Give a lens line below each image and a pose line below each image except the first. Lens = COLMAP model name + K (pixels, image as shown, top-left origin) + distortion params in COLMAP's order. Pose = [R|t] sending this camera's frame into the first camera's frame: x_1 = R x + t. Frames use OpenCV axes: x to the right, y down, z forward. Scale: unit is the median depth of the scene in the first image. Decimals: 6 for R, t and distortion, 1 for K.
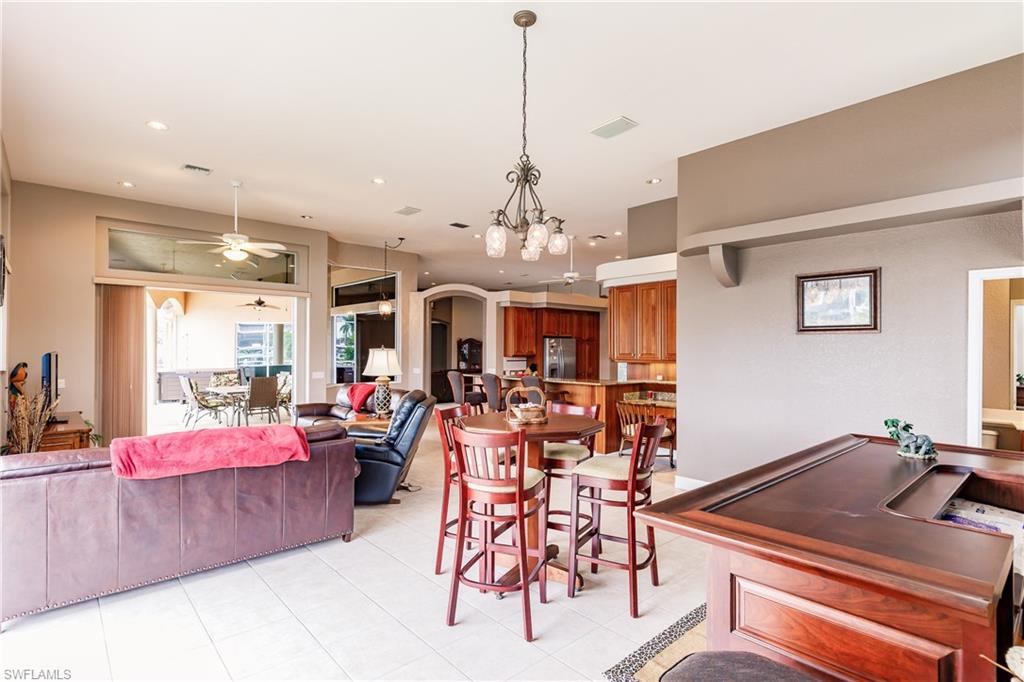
lens RADIAL K [[509.2, 0, 512.0], [0, 509.2, 341.0], [0, 0, 1]] dist [0.001176, 0.000207]
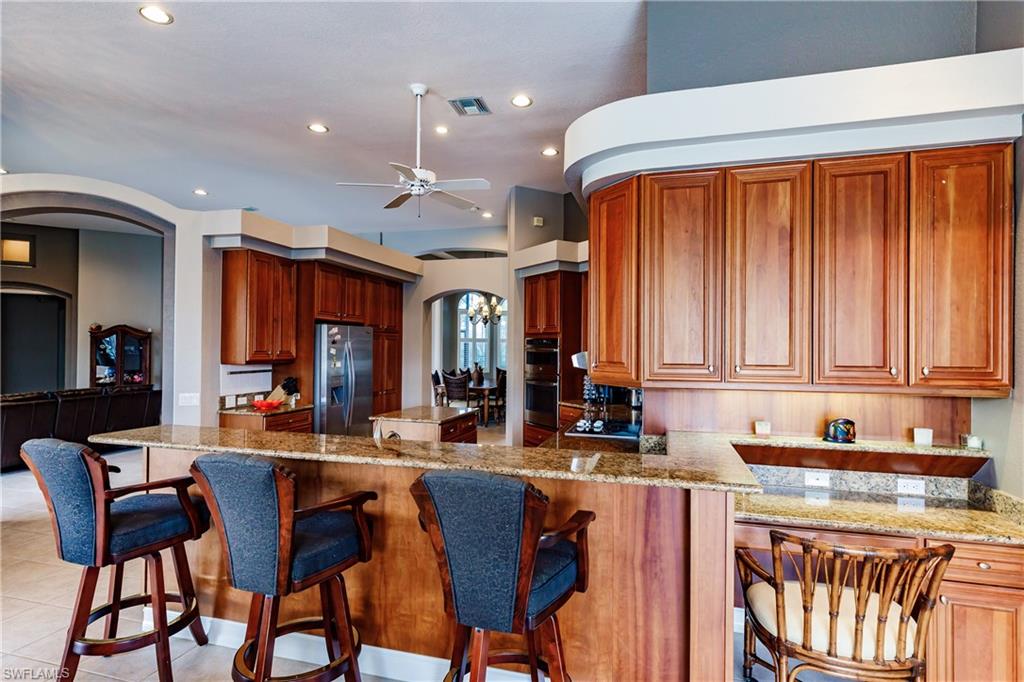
lens RADIAL K [[526.1, 0, 512.0], [0, 526.1, 341.0], [0, 0, 1]] dist [0.002252, 0.000346]
pose [[0.846373, 0.007399, 0.532538, -0.044760], [-0.011912, 0.999916, 0.005039, 0.005704], [-0.532457, -0.010609, 0.846391, 0.480195]]
